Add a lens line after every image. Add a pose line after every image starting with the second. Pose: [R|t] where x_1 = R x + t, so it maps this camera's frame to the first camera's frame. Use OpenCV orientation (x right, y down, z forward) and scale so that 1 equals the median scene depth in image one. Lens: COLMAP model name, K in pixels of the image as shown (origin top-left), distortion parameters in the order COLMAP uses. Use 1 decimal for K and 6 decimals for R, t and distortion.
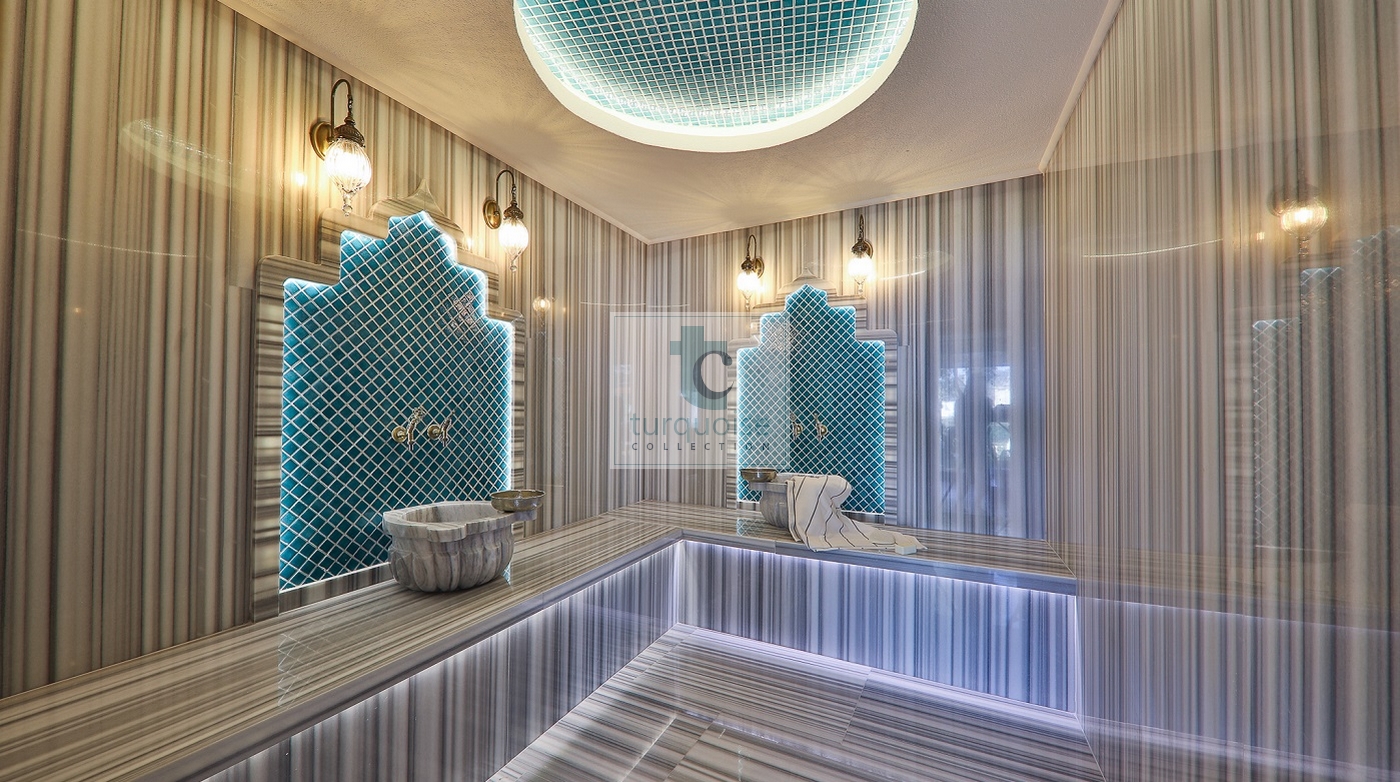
lens RADIAL K [[488.8, 0, 705.1], [0, 488.8, 403.5], [0, 0, 1]] dist [-0.001053, -0.000005]
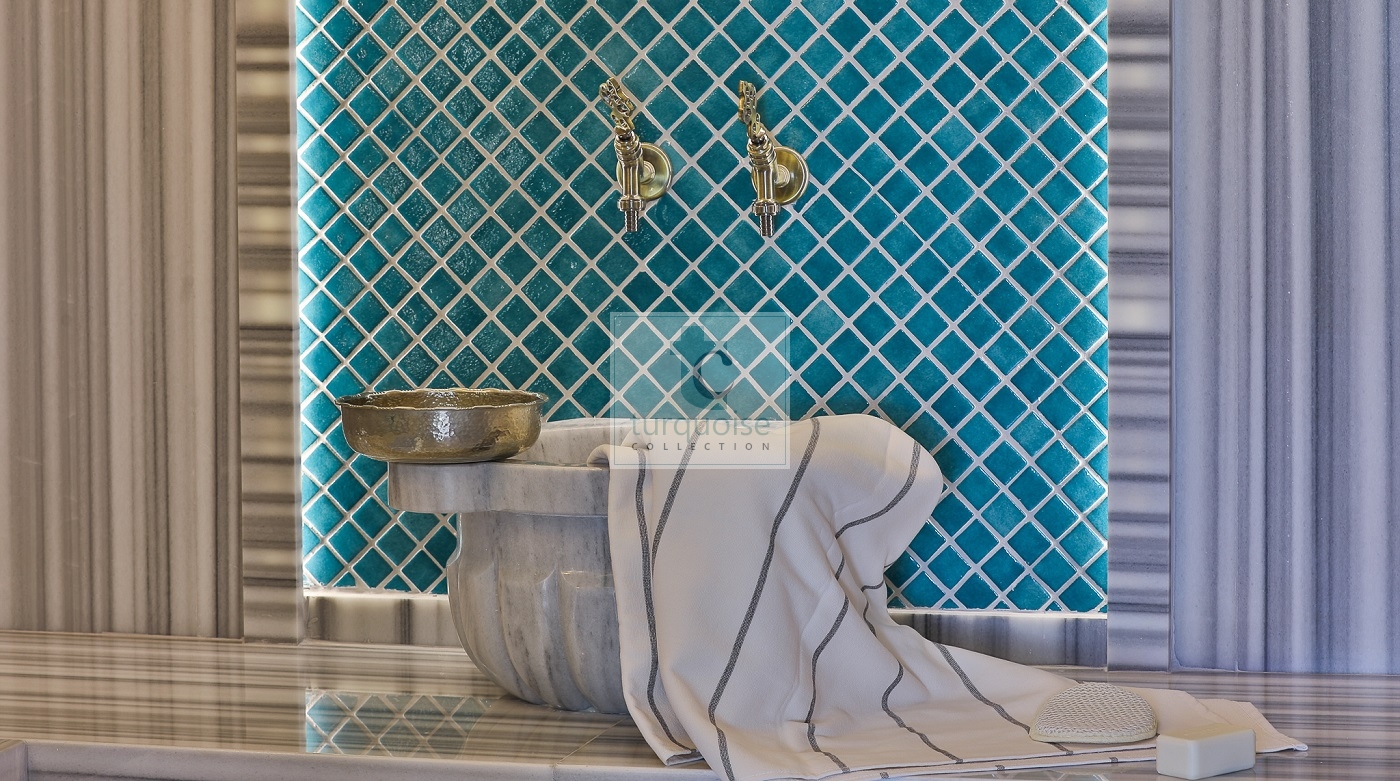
lens RADIAL K [[3805.7, 0, 700.3], [0, 3805.7, 389.4], [0, 0, 1]] dist [-0.128149, 0.000000]
pose [[0.969745, -0.031171, 0.242122, -0.131692], [0.008435, 0.995501, 0.094378, 0.000986], [-0.243975, -0.089480, 0.965645, -0.353507]]
